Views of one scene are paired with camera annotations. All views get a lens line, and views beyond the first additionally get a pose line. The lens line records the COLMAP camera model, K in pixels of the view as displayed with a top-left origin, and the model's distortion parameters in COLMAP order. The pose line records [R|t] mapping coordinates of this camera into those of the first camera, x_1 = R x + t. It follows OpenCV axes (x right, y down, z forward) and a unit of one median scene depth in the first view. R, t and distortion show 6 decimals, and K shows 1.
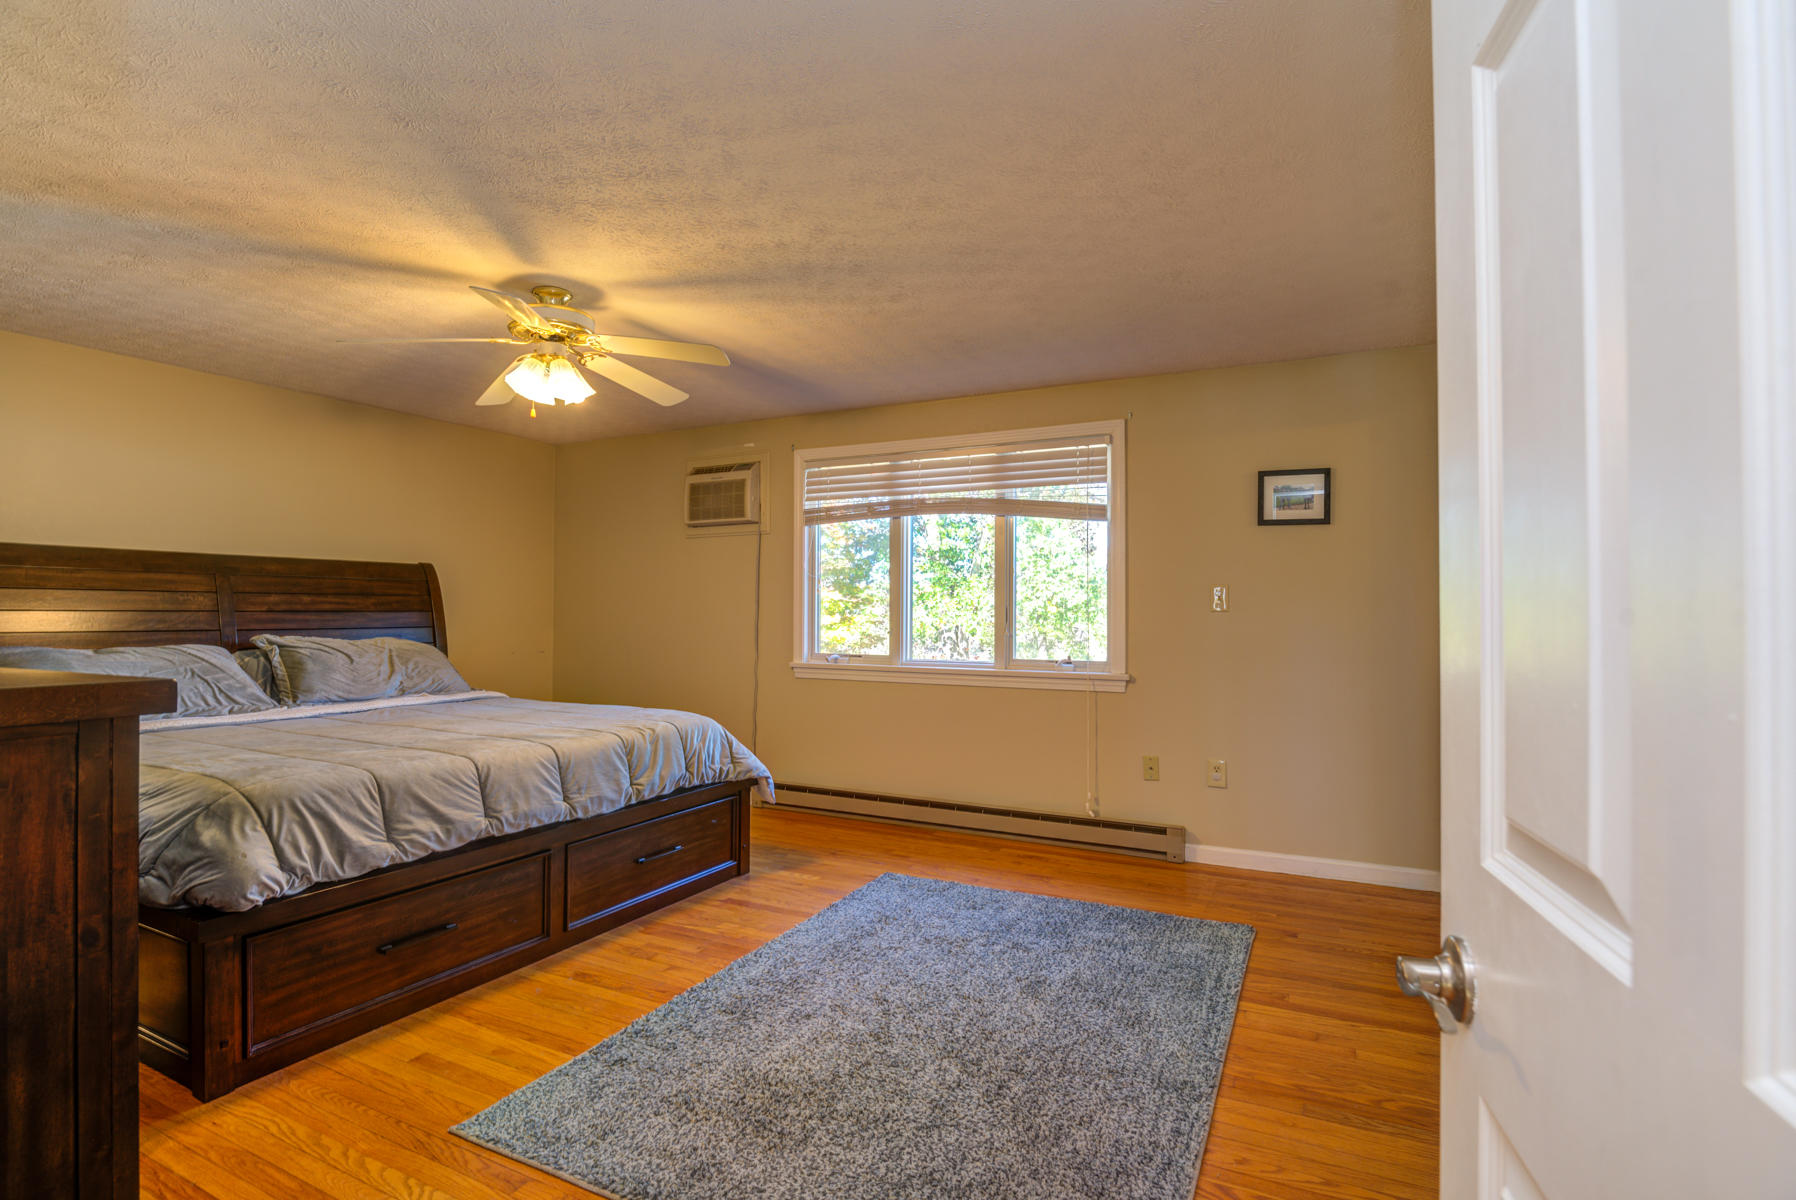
lens RADIAL K [[873.8, 0, 897.7], [0, 873.8, 606.5], [0, 0, 1]] dist [-0.014438, -0.000116]
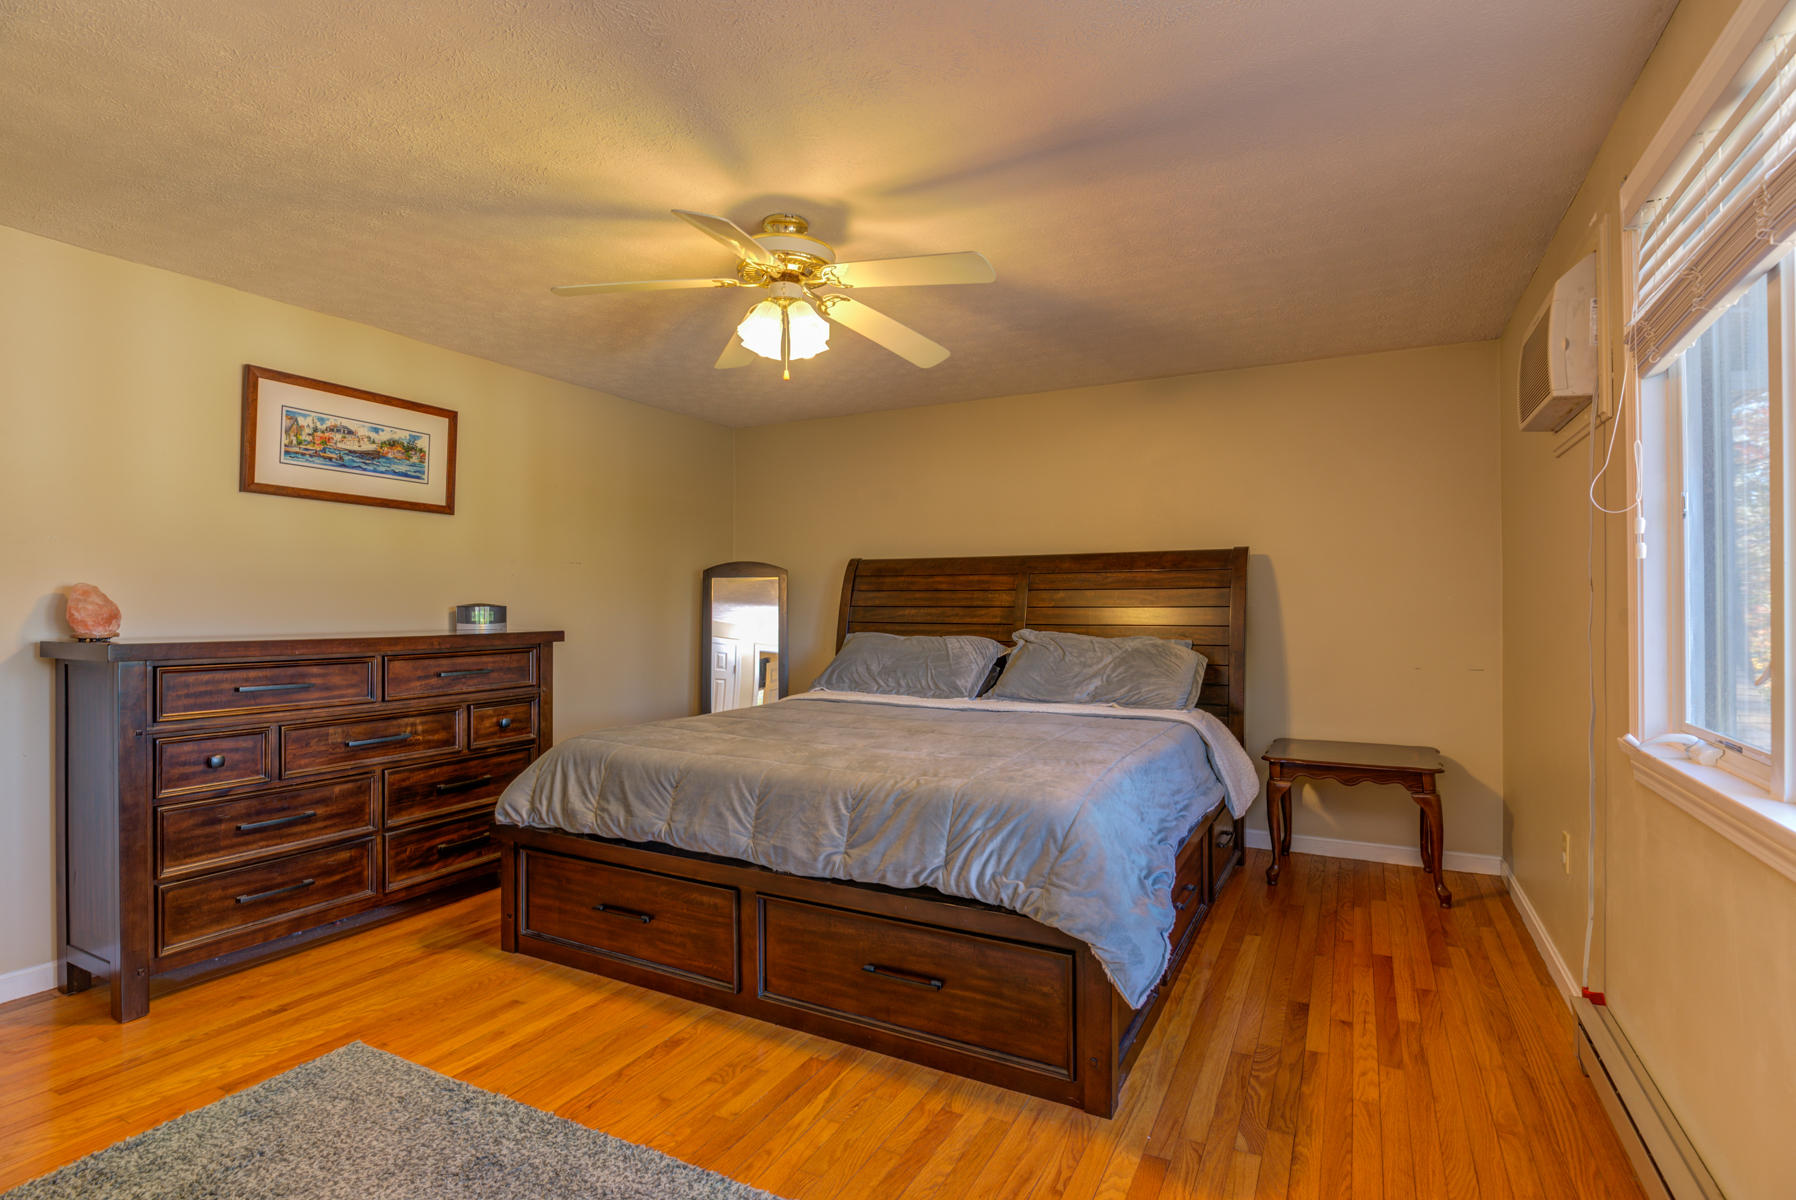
lens RADIAL K [[873.8, 0, 895.7], [0, 873.8, 597.0], [0, 0, 1]] dist [-0.014438, -0.000116]
pose [[-0.014271, -0.013784, -0.999803, 0.439268], [0.009090, 0.999862, -0.013914, 0.008328], [0.999857, -0.009287, -0.014143, 1.139278]]
